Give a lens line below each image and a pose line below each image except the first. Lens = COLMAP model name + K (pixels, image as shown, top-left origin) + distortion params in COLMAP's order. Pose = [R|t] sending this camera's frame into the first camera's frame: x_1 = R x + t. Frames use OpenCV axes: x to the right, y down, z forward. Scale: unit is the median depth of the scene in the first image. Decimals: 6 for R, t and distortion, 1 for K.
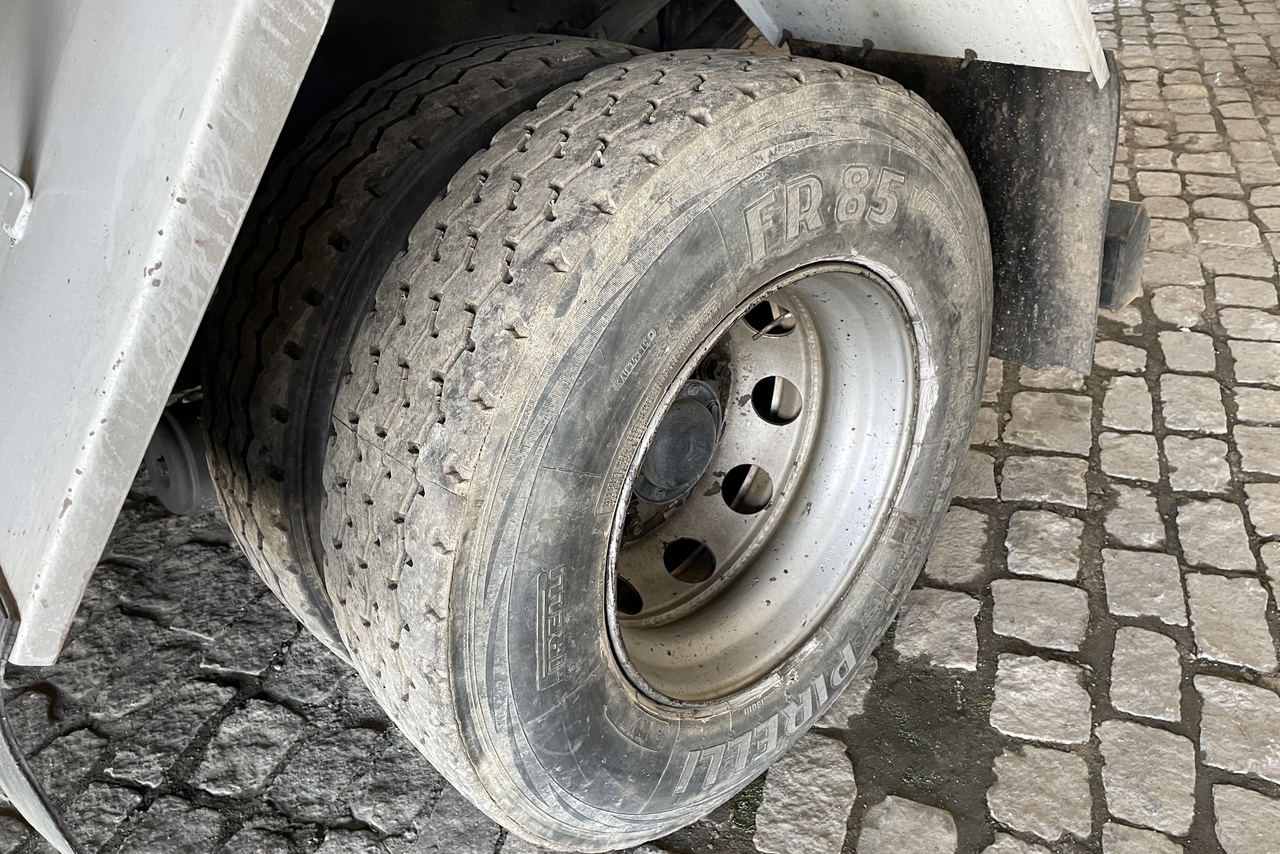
lens RADIAL K [[972.6, 0, 644.2], [0, 972.6, 411.7], [0, 0, 1]] dist [0.095481, -0.135974]
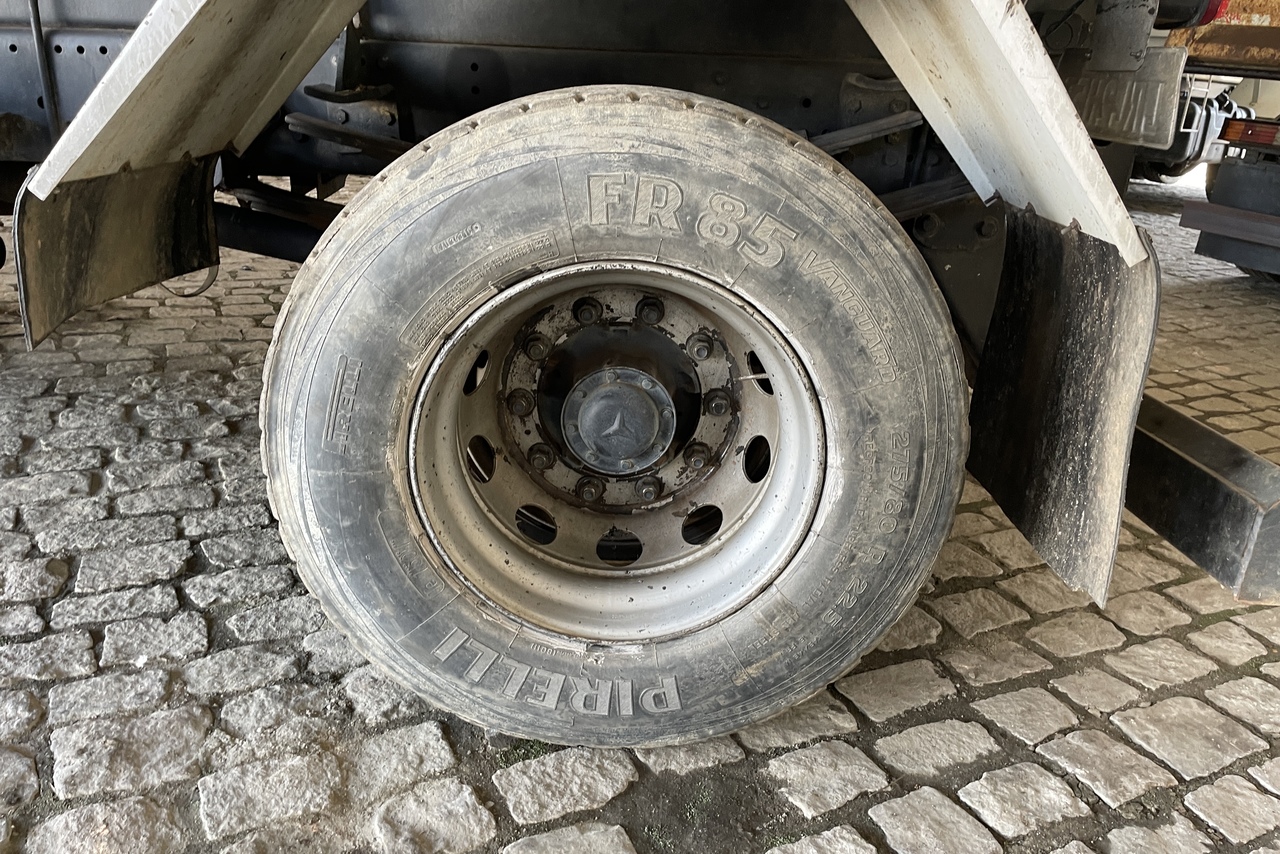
lens RADIAL K [[972.6, 0, 644.2], [0, 972.6, 411.7], [0, 0, 1]] dist [0.095481, -0.135974]
pose [[0.725472, 0.380420, -0.573560, 0.678768], [-0.493704, 0.868273, -0.048574, 0.059881], [0.479528, 0.318408, 0.817722, 0.058523]]
